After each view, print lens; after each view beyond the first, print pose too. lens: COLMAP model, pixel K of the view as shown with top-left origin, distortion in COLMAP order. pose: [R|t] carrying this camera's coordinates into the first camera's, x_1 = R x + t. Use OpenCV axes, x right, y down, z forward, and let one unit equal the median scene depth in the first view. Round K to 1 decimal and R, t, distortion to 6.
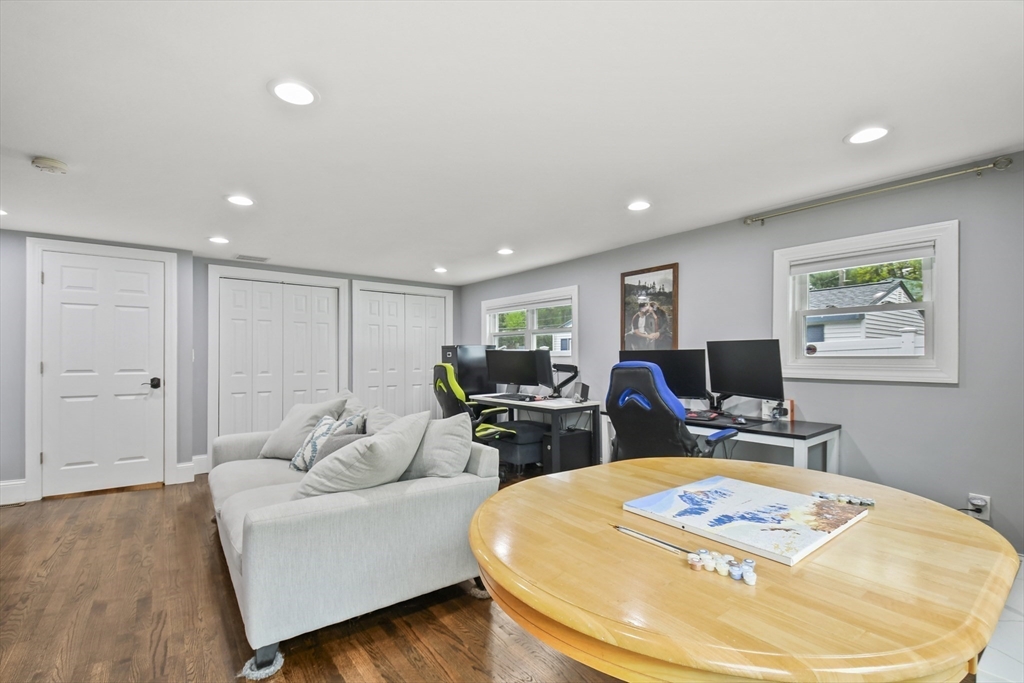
lens RADIAL K [[456.2, 0, 506.3], [0, 456.2, 352.5], [0, 0, 1]] dist [0.043423, -0.024302]
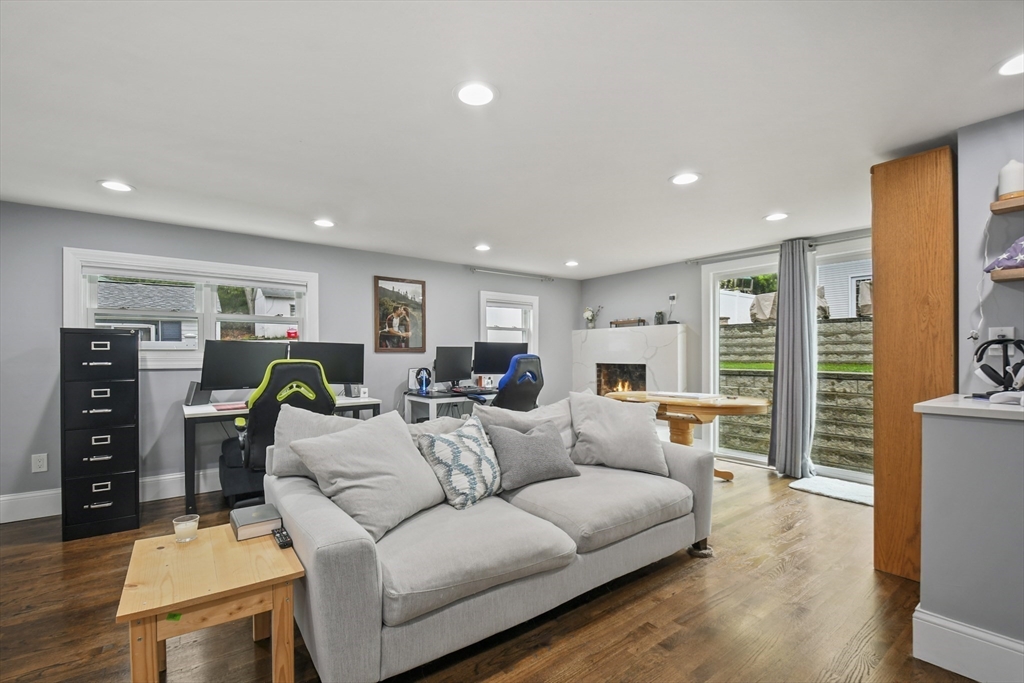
lens RADIAL K [[456.2, 0, 506.3], [0, 456.2, 352.5], [0, 0, 1]] dist [0.043423, -0.024302]
pose [[0.001350, 0.004289, 0.999990, -0.891119], [-0.011174, 0.999928, -0.004274, 0.013927], [-0.999937, -0.011168, 0.001398, 0.710659]]
